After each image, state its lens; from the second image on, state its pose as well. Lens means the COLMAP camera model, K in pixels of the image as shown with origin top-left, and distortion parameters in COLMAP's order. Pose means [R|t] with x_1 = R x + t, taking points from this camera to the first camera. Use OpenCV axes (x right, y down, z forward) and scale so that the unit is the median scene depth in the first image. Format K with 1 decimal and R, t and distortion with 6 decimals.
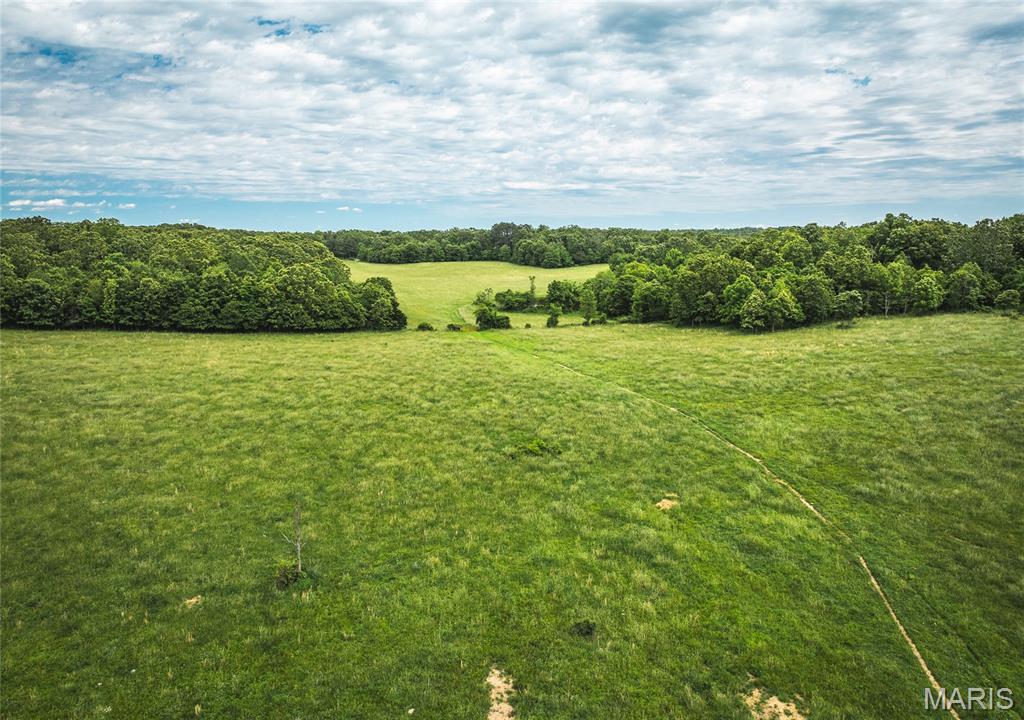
lens RADIAL K [[724.2, 0, 512.0], [0, 724.2, 360.0], [0, 0, 1]] dist [0.000572, 0.000343]
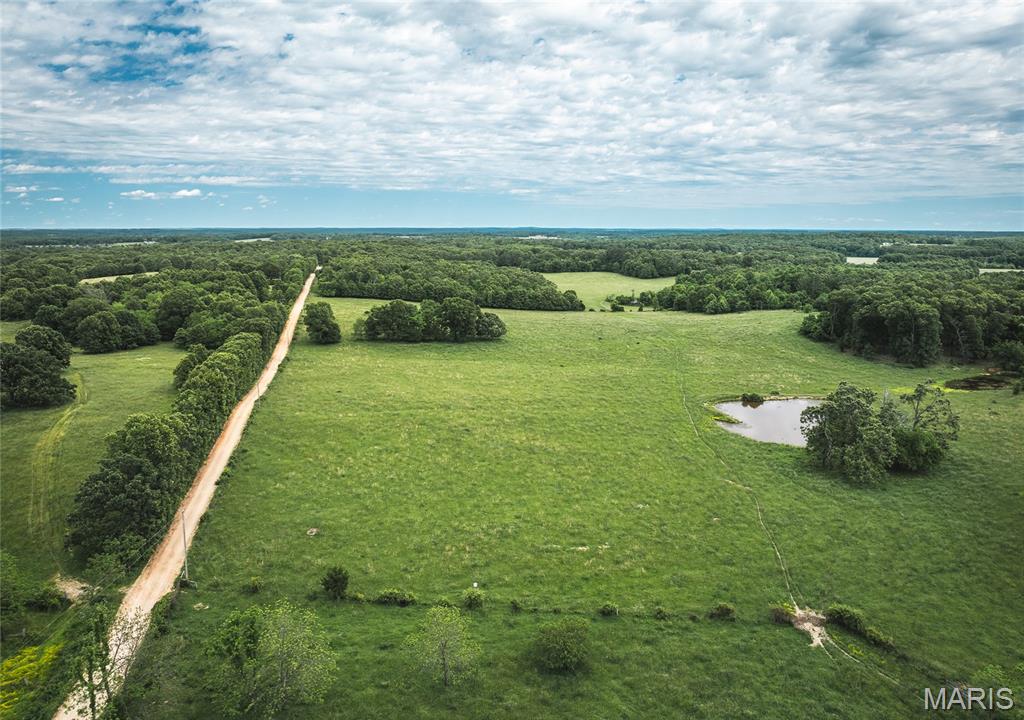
lens RADIAL K [[724.2, 0, 512.0], [0, 724.2, 360.0], [0, 0, 1]] dist [0.000572, 0.000343]
pose [[0.990514, 0.033027, -0.133383, -0.039989], [-0.031443, 0.999408, 0.013967, 0.088952], [0.133765, -0.009641, 0.990966, -1.358643]]
